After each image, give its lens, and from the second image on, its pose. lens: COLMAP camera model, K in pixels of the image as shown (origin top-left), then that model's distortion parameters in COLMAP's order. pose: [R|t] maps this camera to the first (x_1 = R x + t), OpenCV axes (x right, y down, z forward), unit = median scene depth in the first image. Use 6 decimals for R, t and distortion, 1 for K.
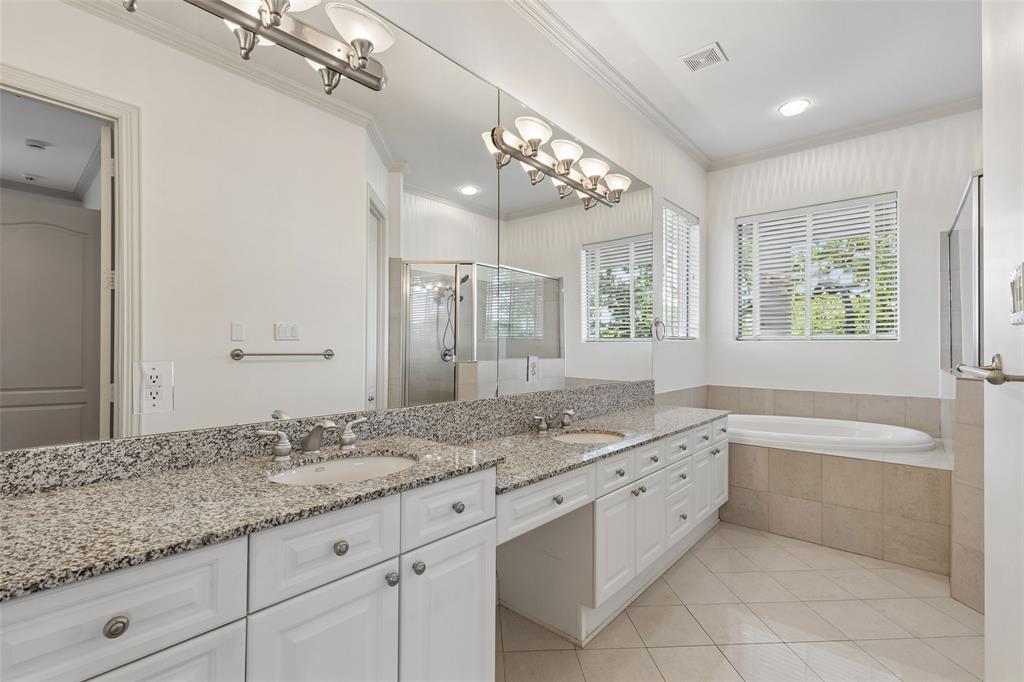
lens RADIAL K [[471.0, 0, 490.9], [0, 471.0, 348.5], [0, 0, 1]] dist [0.008562, -0.000554]
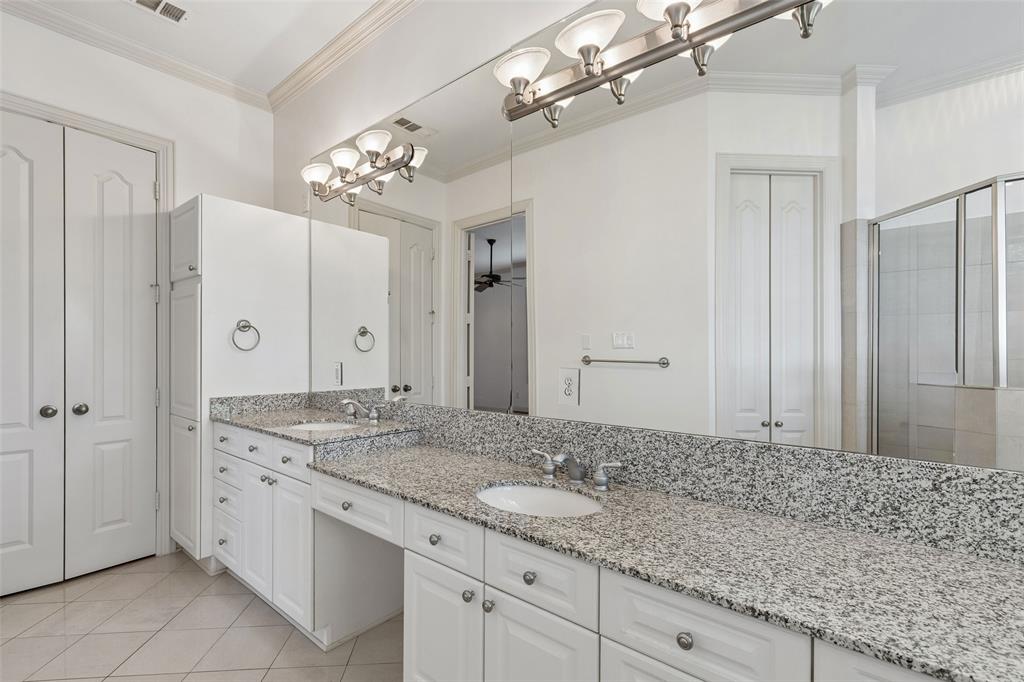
lens RADIAL K [[471.0, 0, 510.3], [0, 471.0, 351.1], [0, 0, 1]] dist [0.008562, -0.000554]
pose [[0.031436, -0.003894, -0.999498, 0.885546], [-0.001819, 0.999991, -0.003953, -0.008880], [0.999504, 0.001942, 0.031429, 0.992785]]
